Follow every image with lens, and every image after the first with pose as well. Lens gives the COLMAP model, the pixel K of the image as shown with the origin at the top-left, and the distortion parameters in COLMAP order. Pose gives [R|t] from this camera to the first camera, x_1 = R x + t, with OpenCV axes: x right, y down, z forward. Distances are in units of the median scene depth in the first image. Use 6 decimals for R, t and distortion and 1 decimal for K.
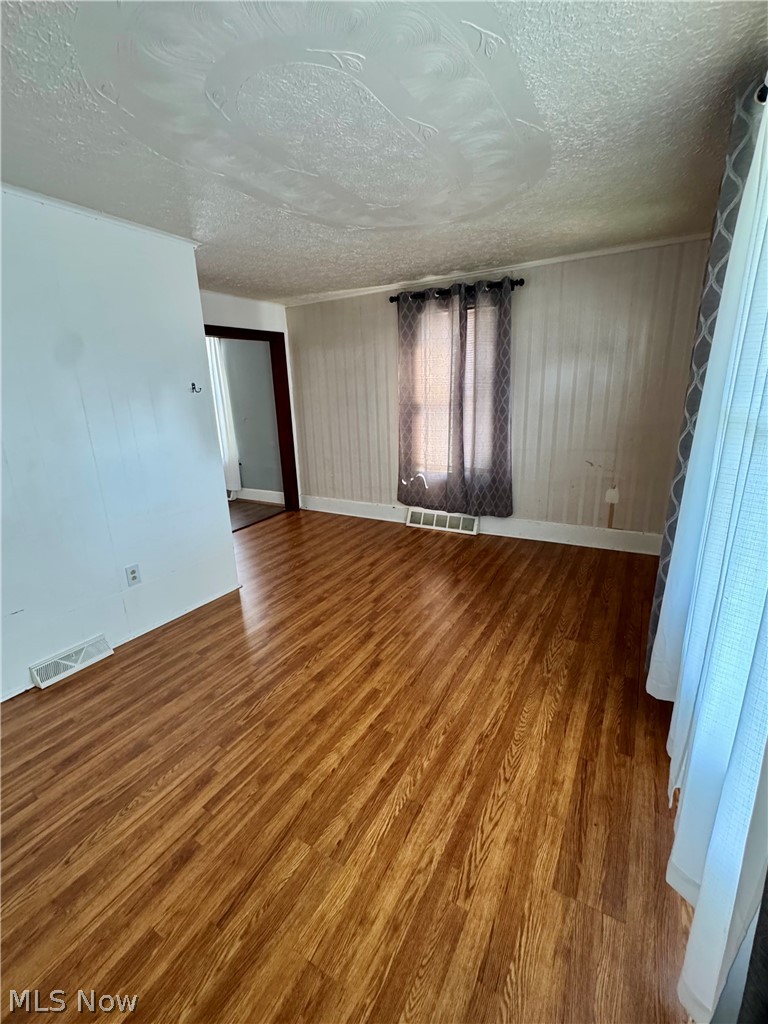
lens RADIAL K [[410.0, 0, 385.8], [0, 410.0, 507.4], [0, 0, 1]] dist [-0.009244, 0.000630]
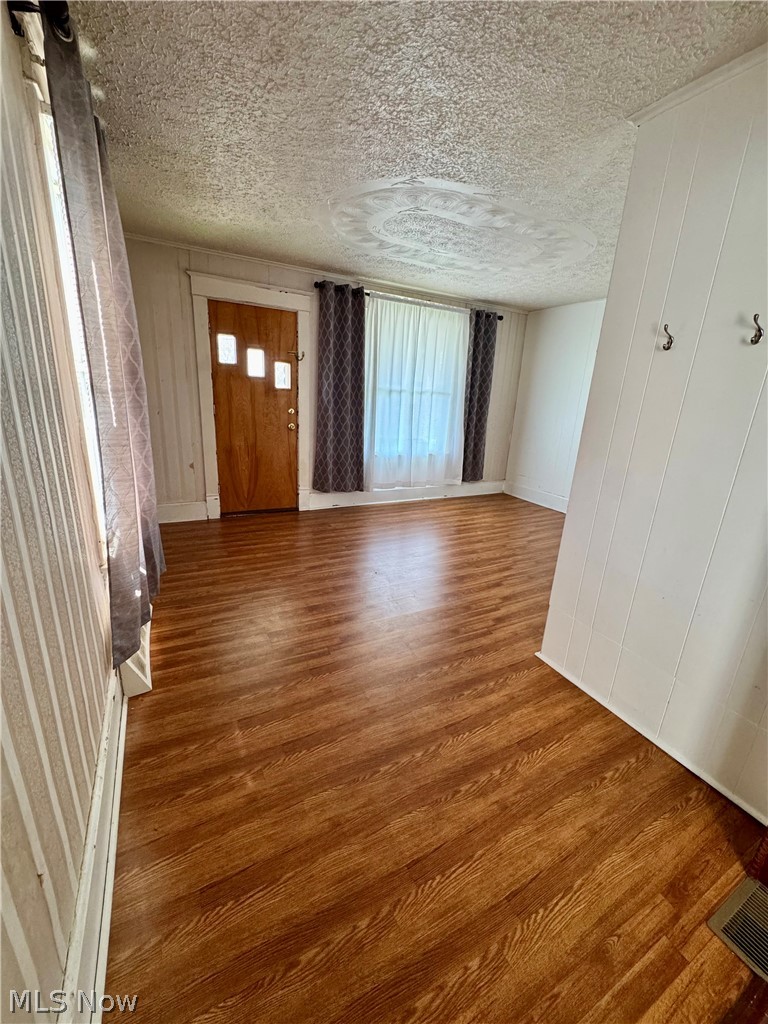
lens RADIAL K [[410.0, 0, 382.7], [0, 410.0, 508.1], [0, 0, 1]] dist [-0.009244, 0.000630]
pose [[-0.840169, -0.161283, 0.517788, -0.940636], [0.122386, 0.873741, 0.470742, -0.804510], [-0.528335, 0.458873, -0.714351, 3.150278]]
